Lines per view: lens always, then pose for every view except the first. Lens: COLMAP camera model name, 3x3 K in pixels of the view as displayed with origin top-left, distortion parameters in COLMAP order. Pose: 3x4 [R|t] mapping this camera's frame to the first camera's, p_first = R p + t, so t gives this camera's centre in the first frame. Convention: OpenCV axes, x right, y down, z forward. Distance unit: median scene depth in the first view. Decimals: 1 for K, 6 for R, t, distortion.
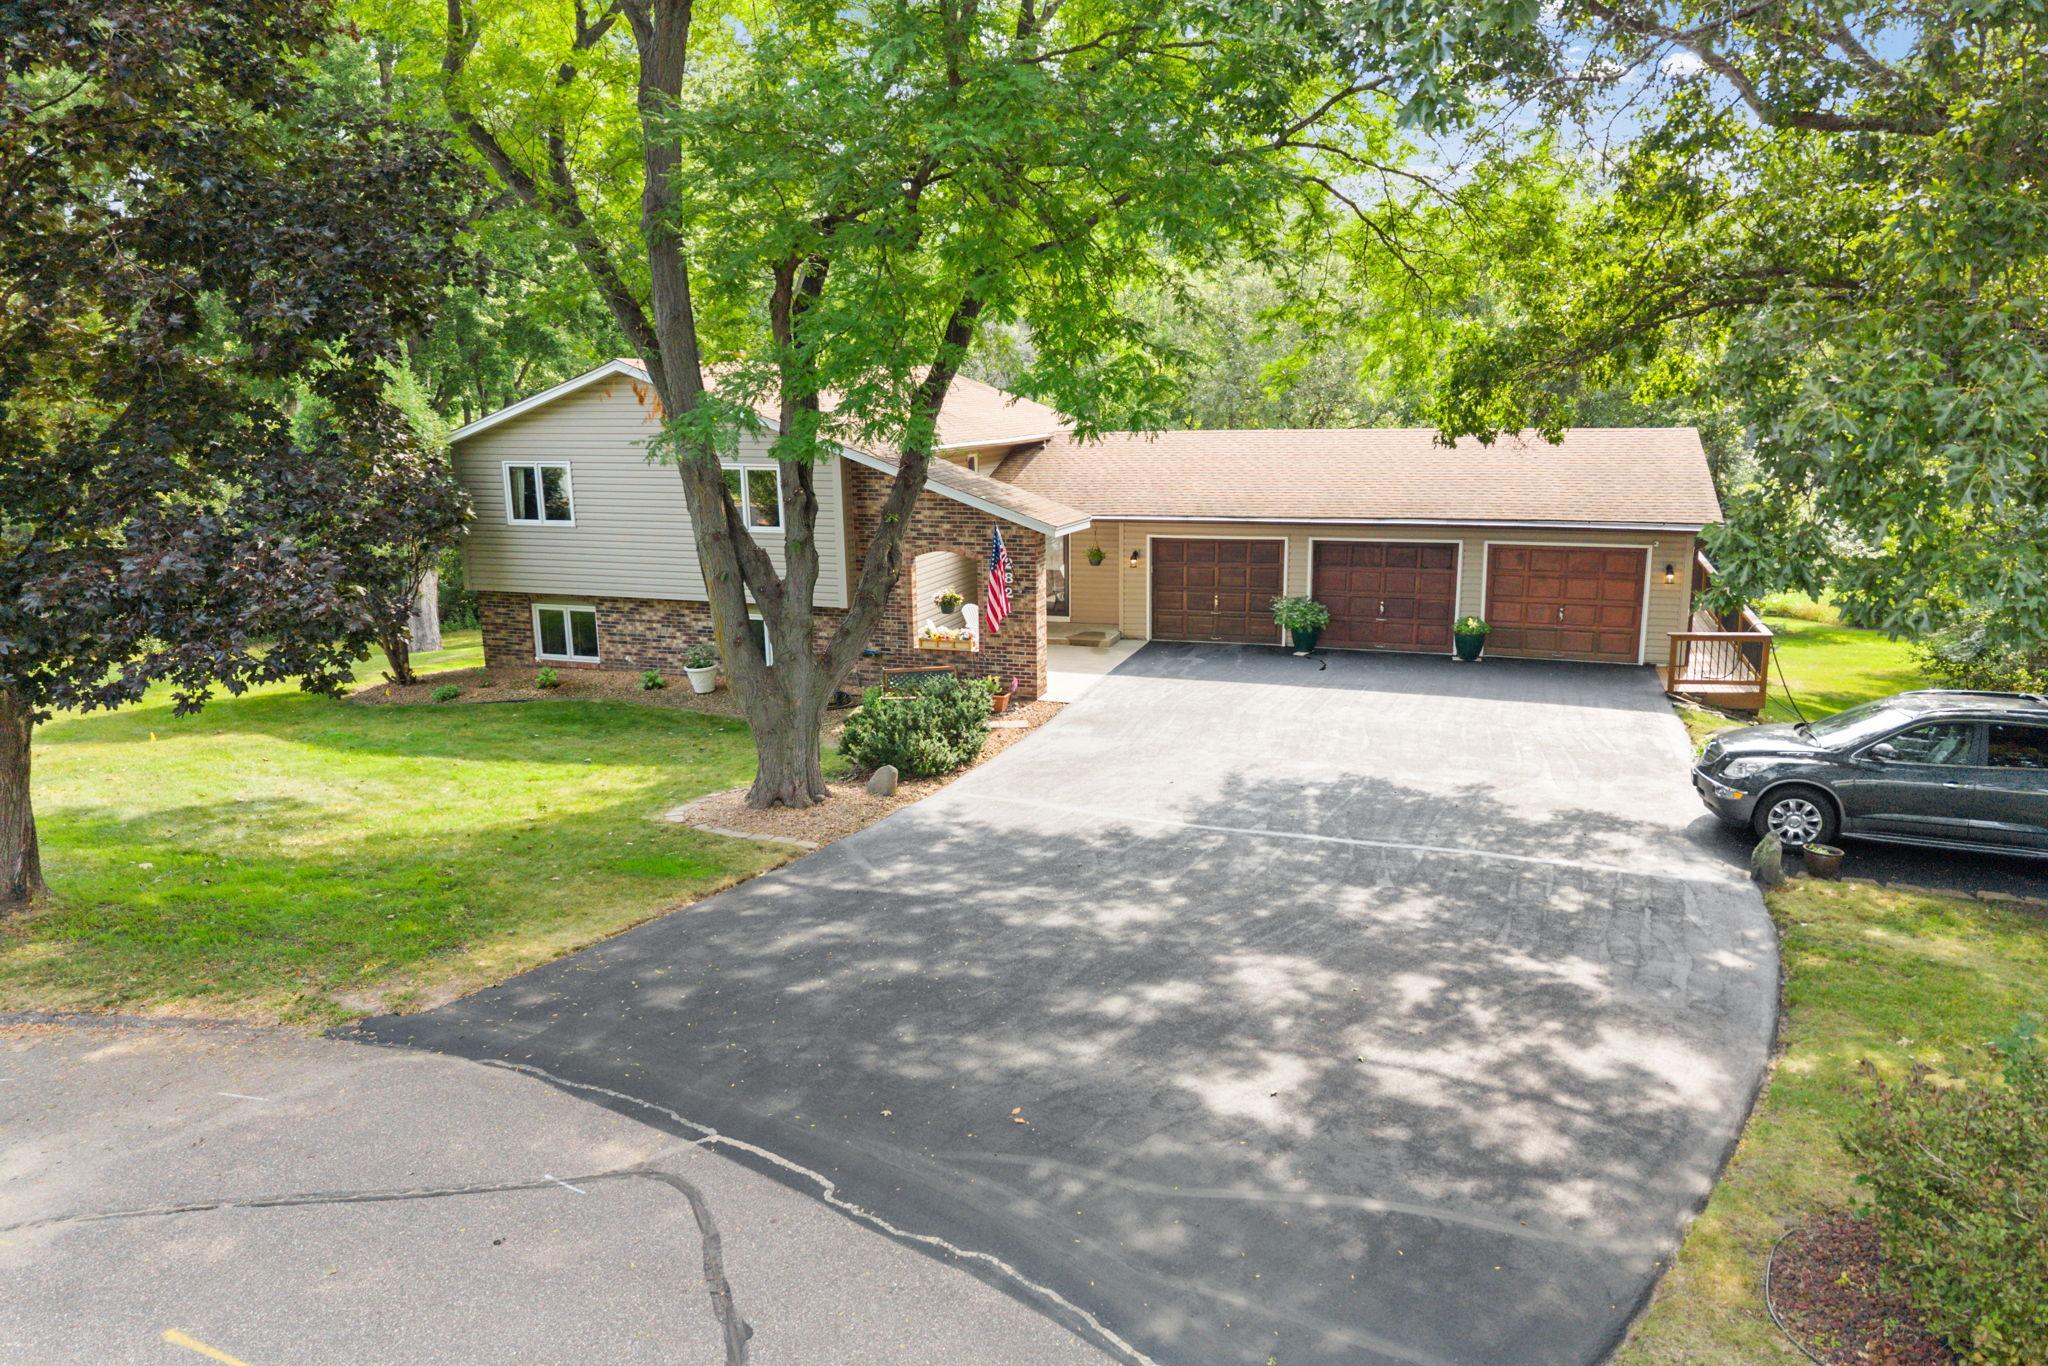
lens RADIAL K [[1350.0, 0, 1024.0], [0, 1350.0, 683.0], [0, 0, 1]] dist [0.037937, -0.029836]
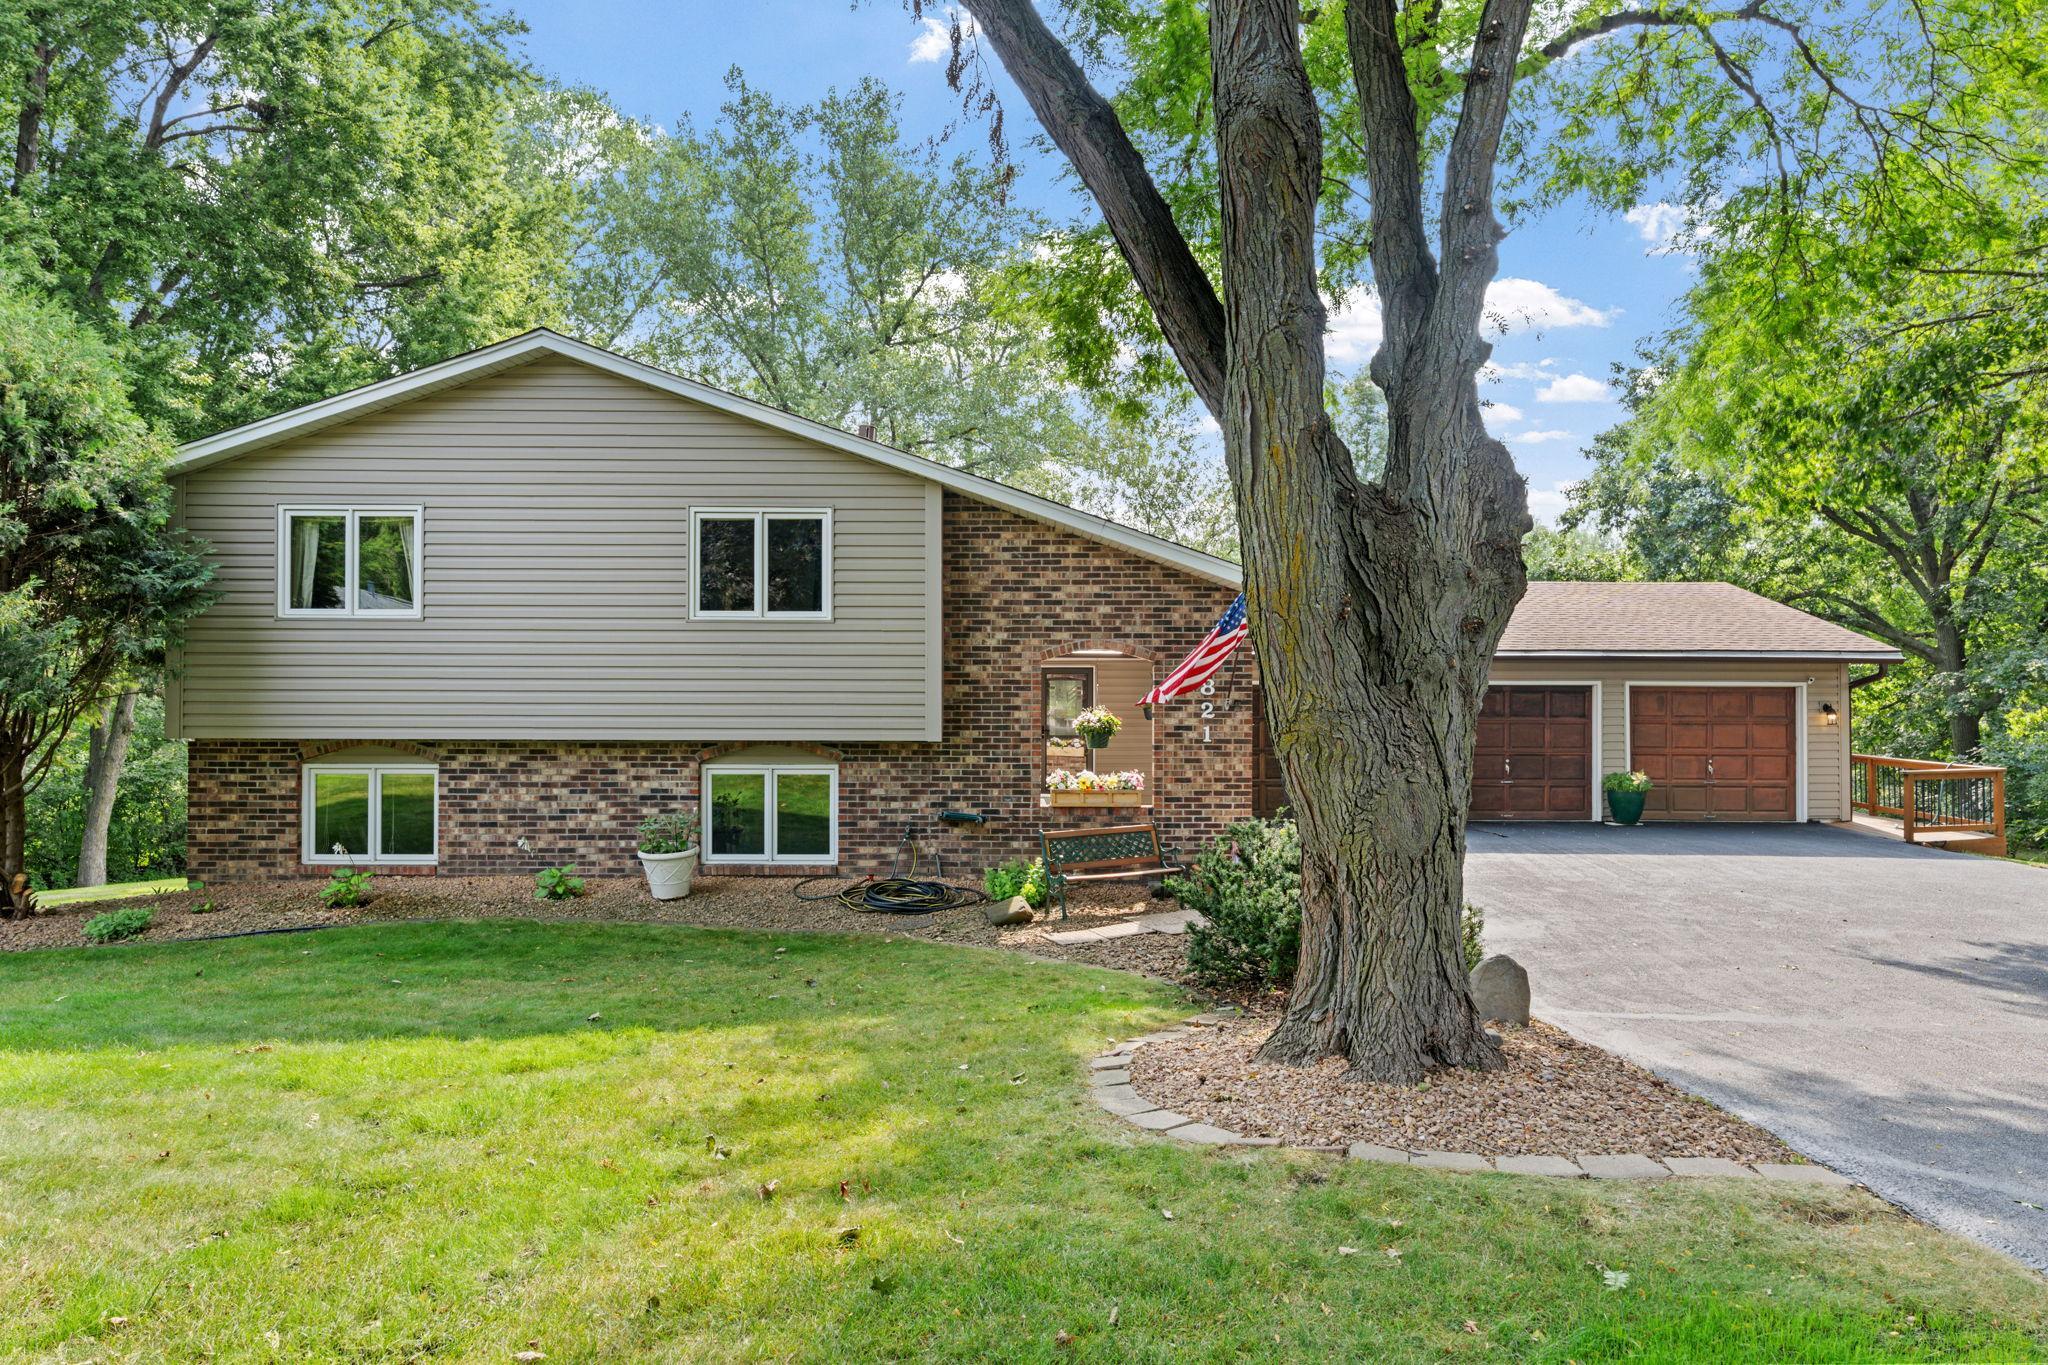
lens RADIAL K [[1166.7, 0, 1024.0], [0, 1166.7, 682.5], [0, 0, 1]] dist [0.001219, -0.000342]
pose [[0.943884, 0.018560, 0.329757, -0.251428], [0.058617, 0.973156, -0.222556, 0.034973], [-0.325035, 0.229396, 0.917458, 0.471750]]
